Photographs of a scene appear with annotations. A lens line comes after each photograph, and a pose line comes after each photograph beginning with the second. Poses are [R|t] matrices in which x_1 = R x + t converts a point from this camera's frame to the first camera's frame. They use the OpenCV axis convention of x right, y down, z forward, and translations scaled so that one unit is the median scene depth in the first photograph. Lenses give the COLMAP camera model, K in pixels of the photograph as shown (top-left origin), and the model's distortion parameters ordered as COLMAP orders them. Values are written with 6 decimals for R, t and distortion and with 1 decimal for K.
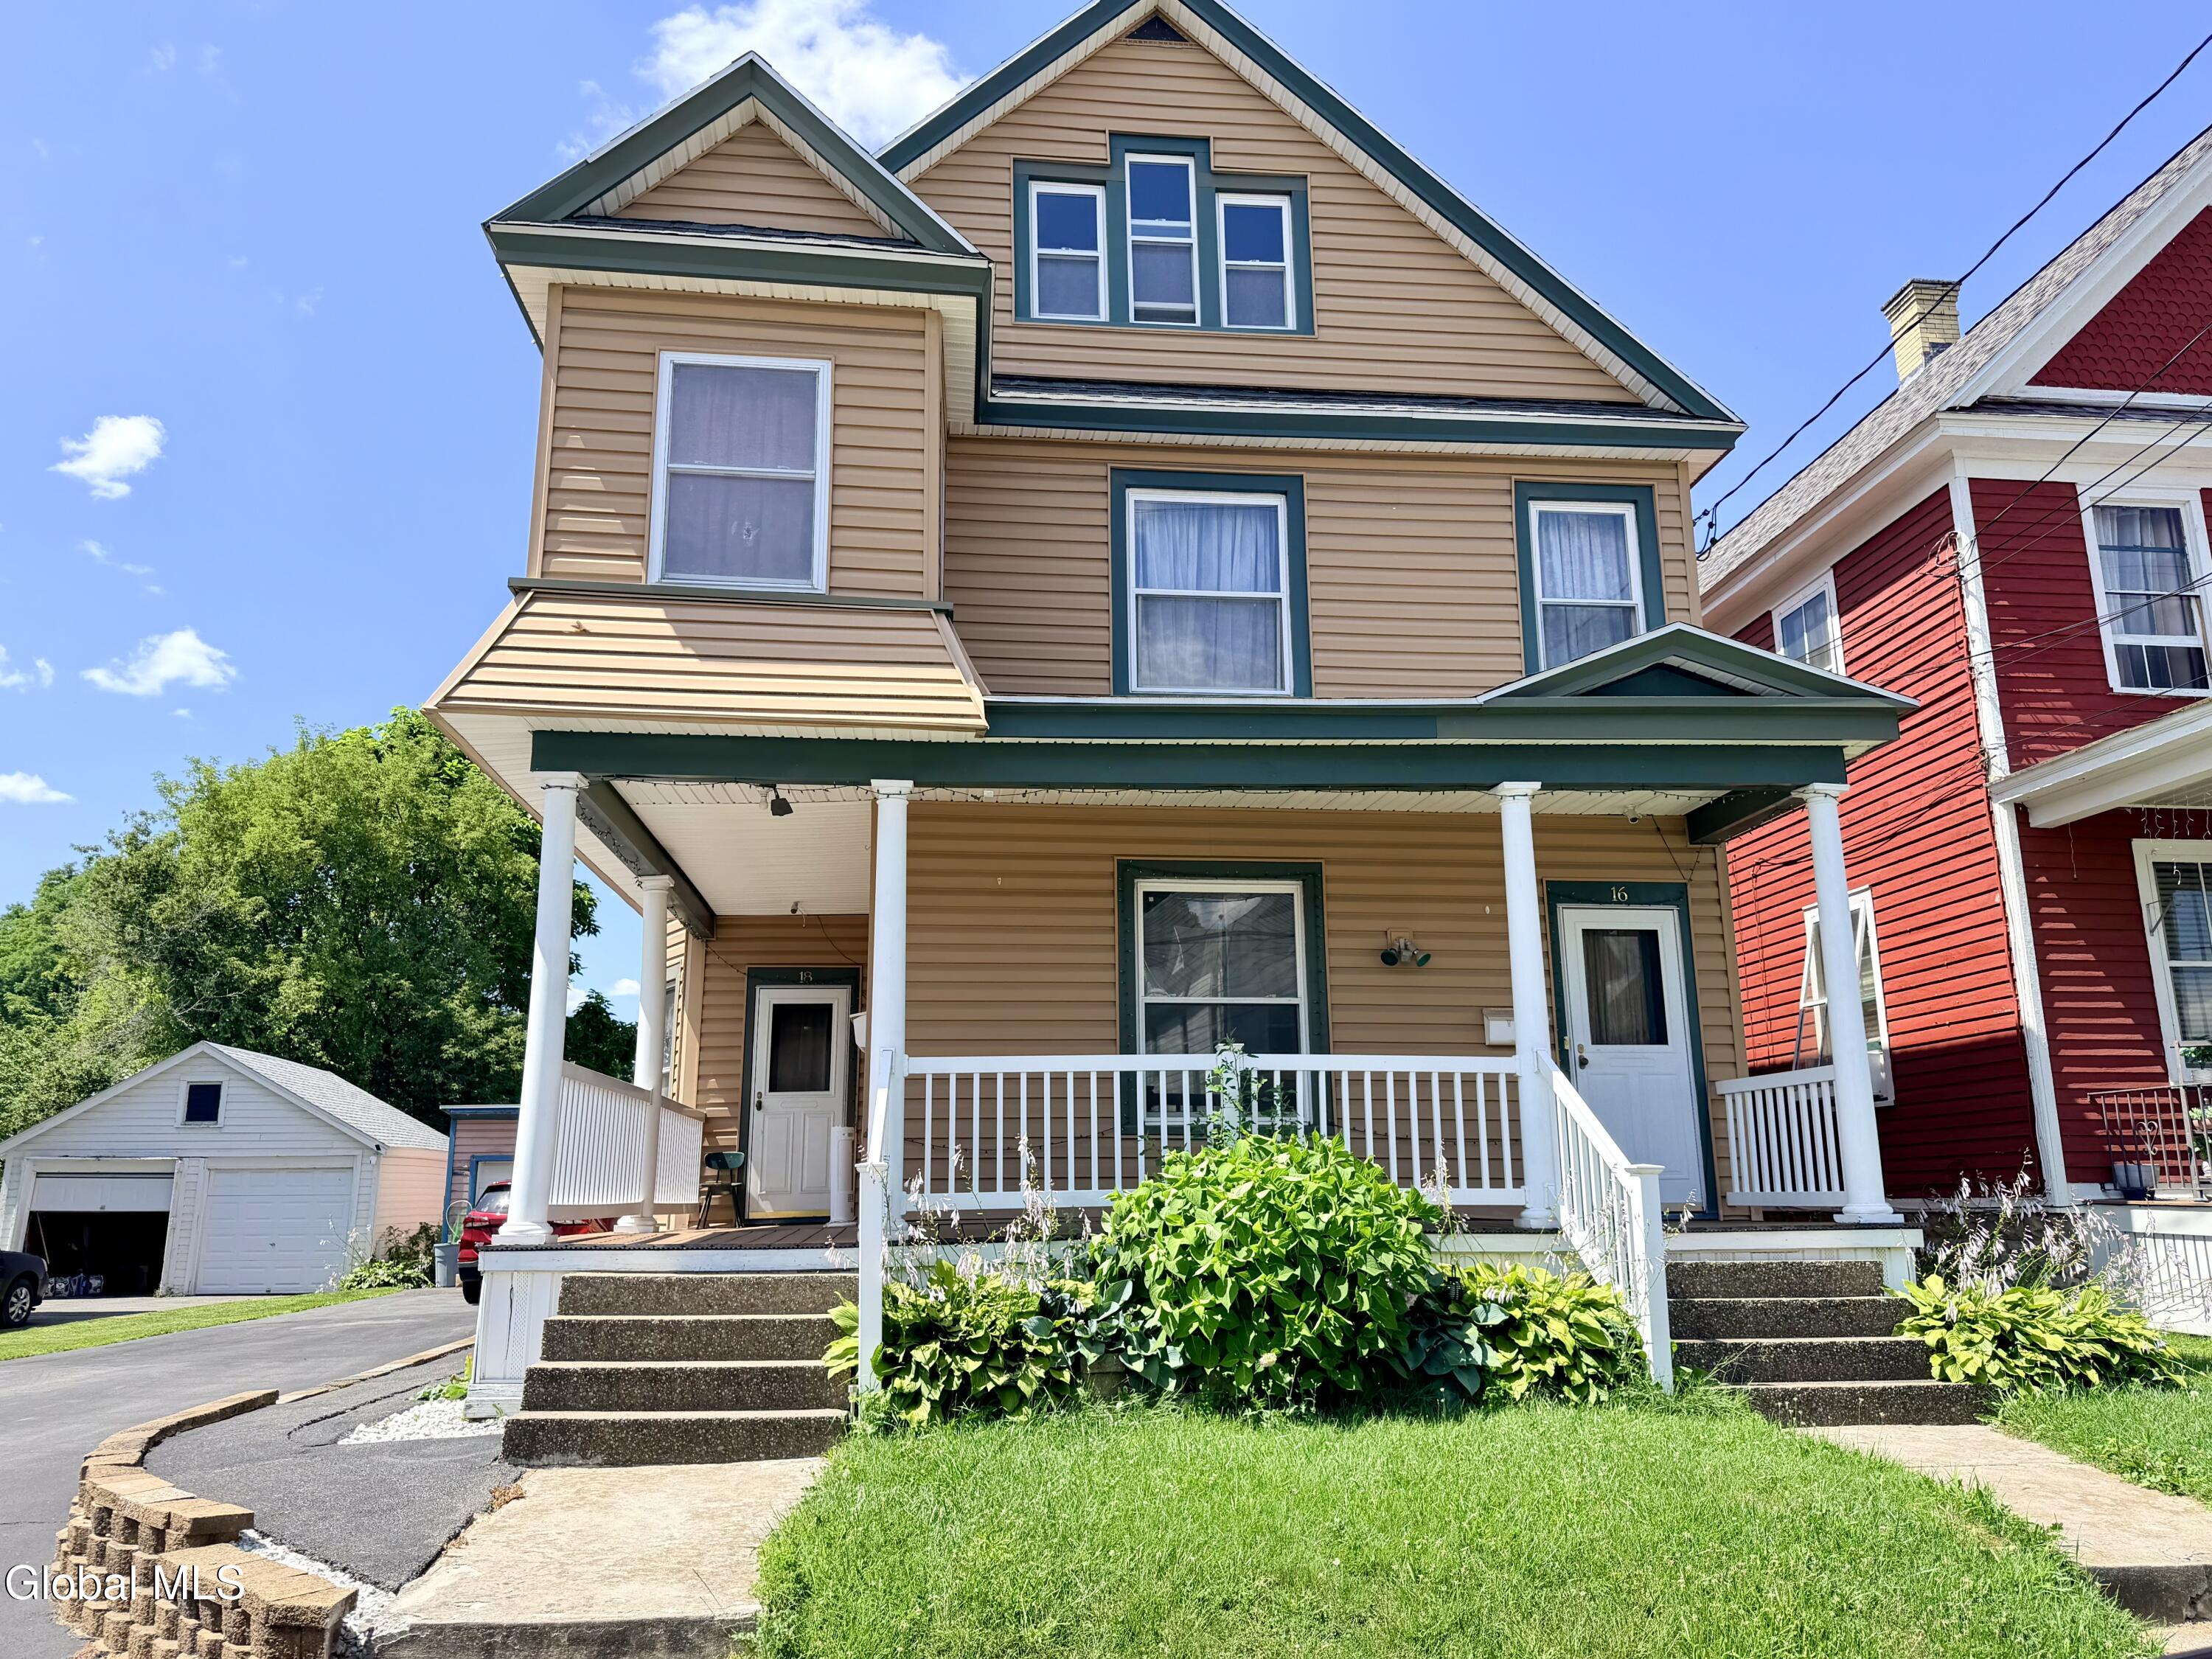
lens RADIAL K [[1552.5, 0, 1100.0], [0, 1552.5, 831.7], [0, 0, 1]] dist [0.073804, -0.001846]
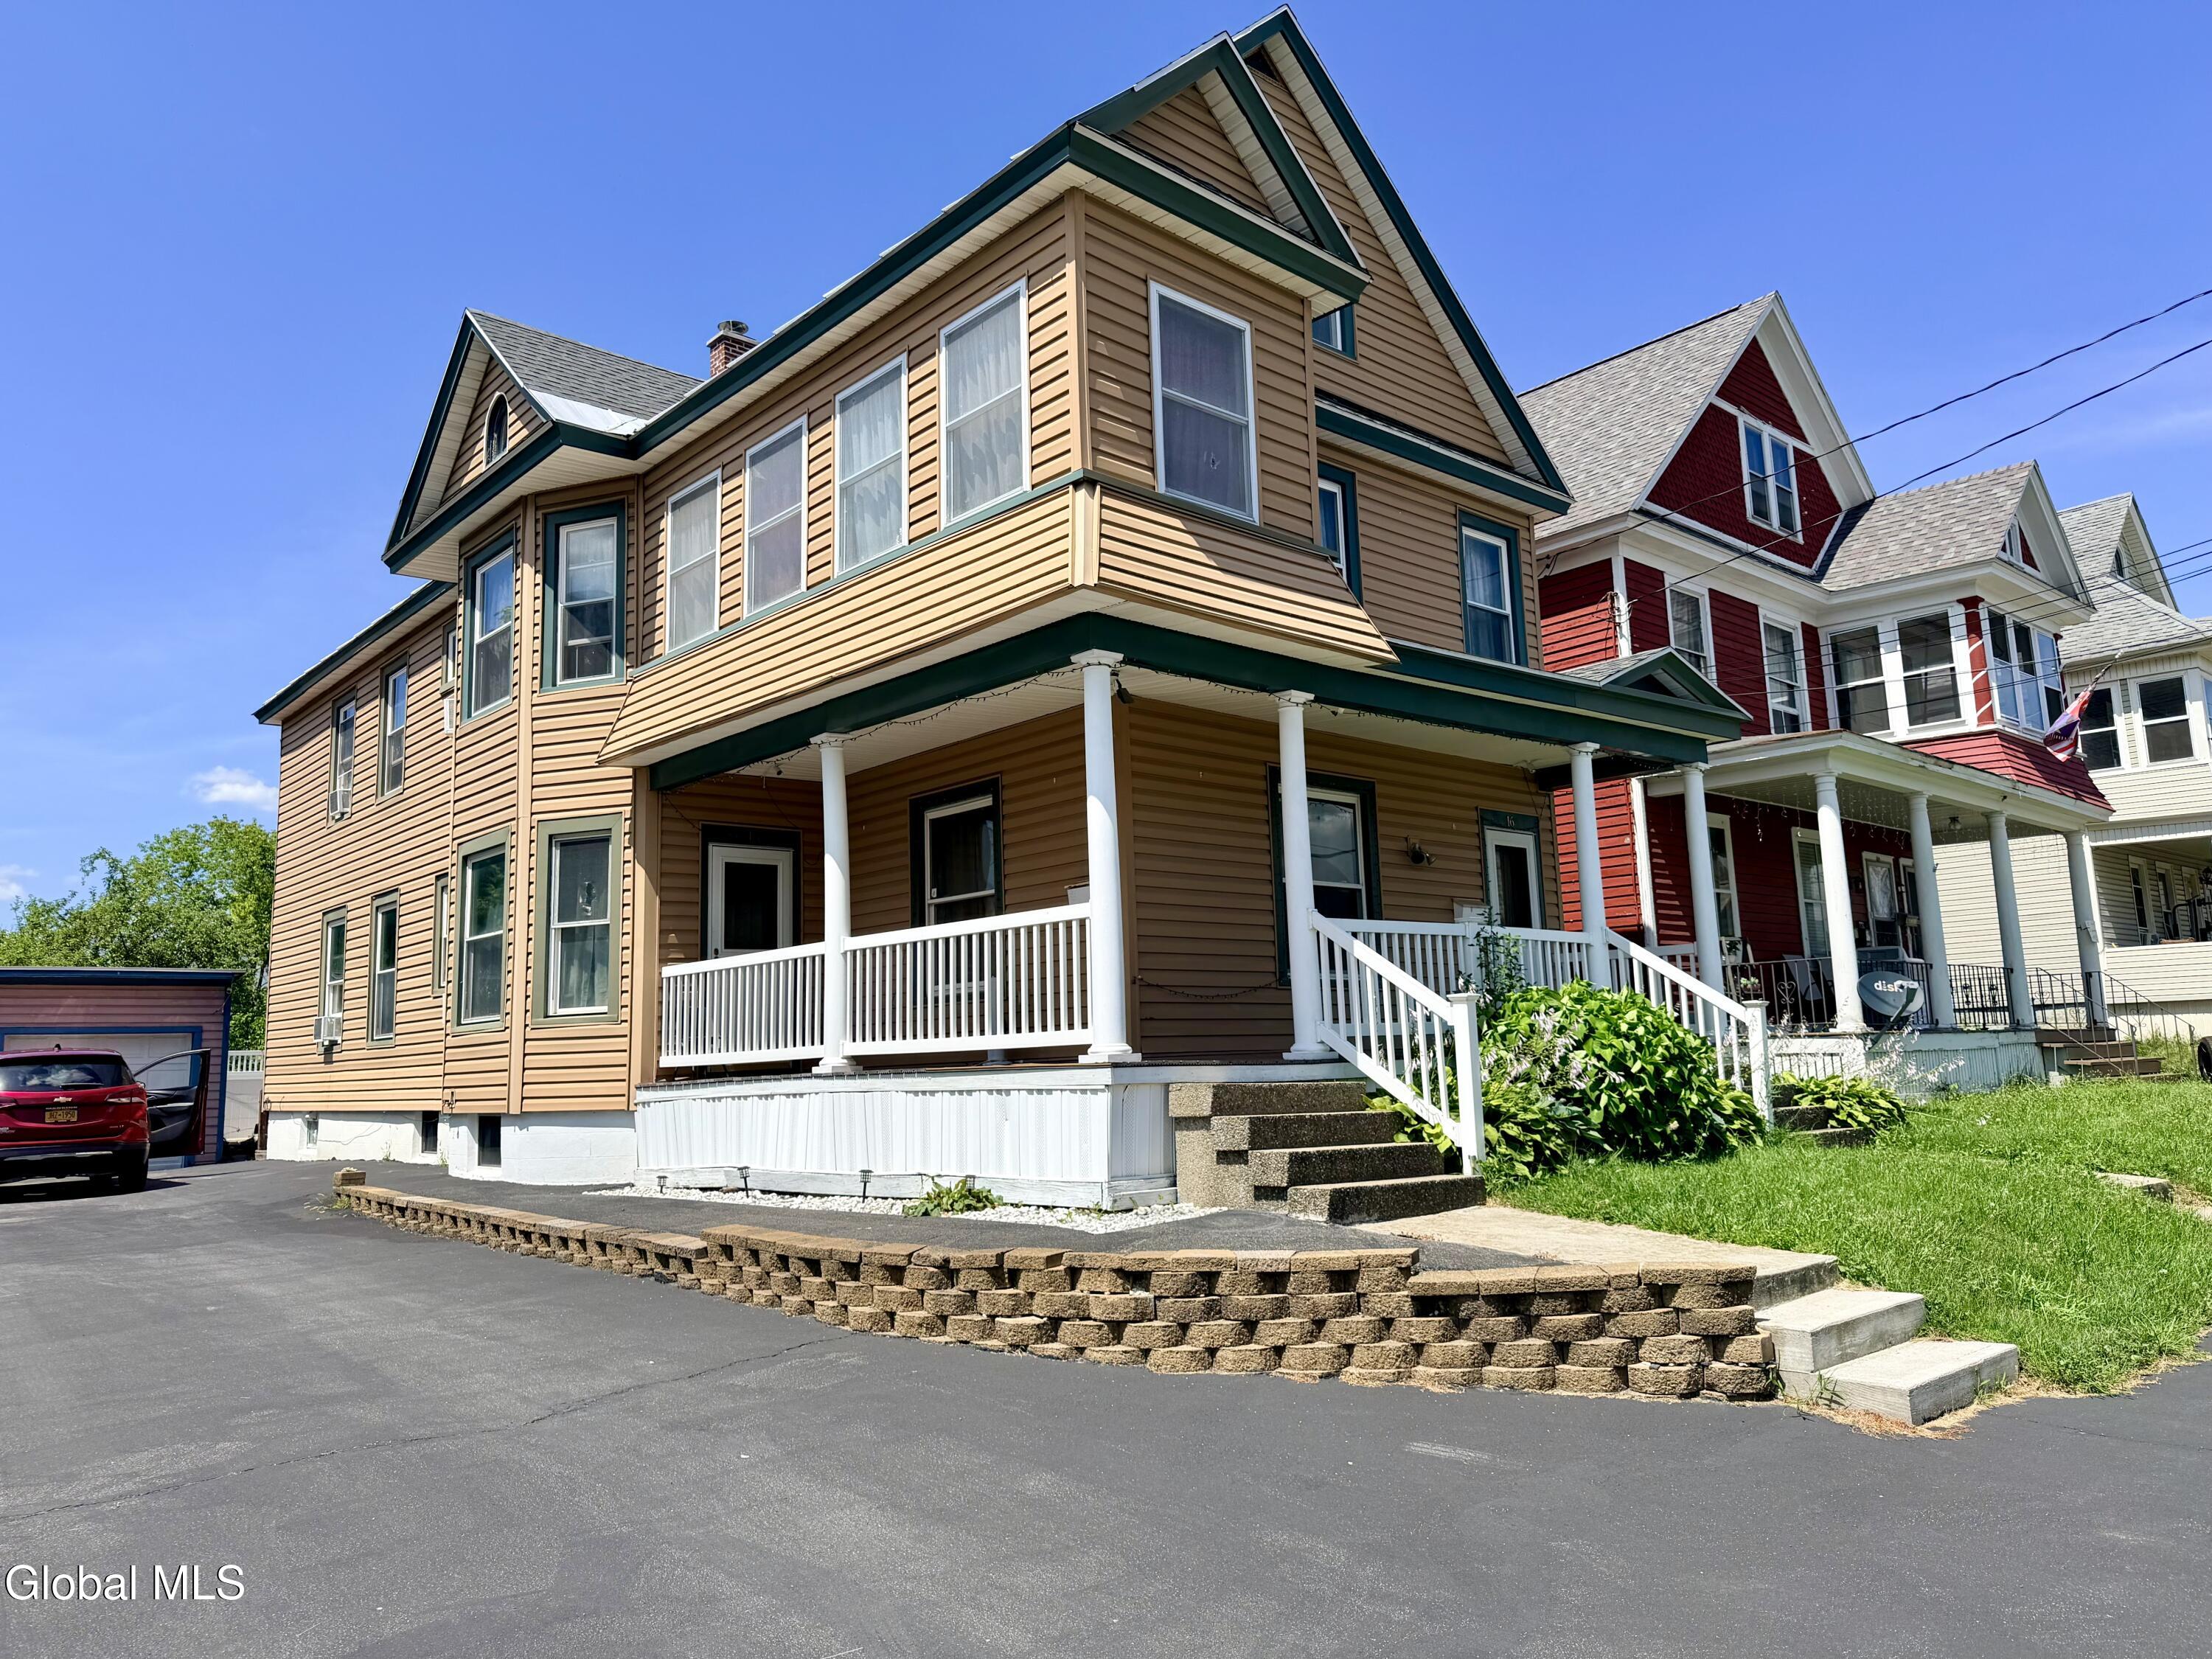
lens RADIAL K [[1552.5, 0, 1108.0], [0, 1552.5, 833.0], [0, 0, 1]] dist [0.073804, -0.001846]
pose [[0.813124, 0.069747, 0.577898, -0.714809], [-0.108294, 0.993589, 0.032457, 0.040175], [-0.571929, -0.088974, 0.815464, 0.057917]]
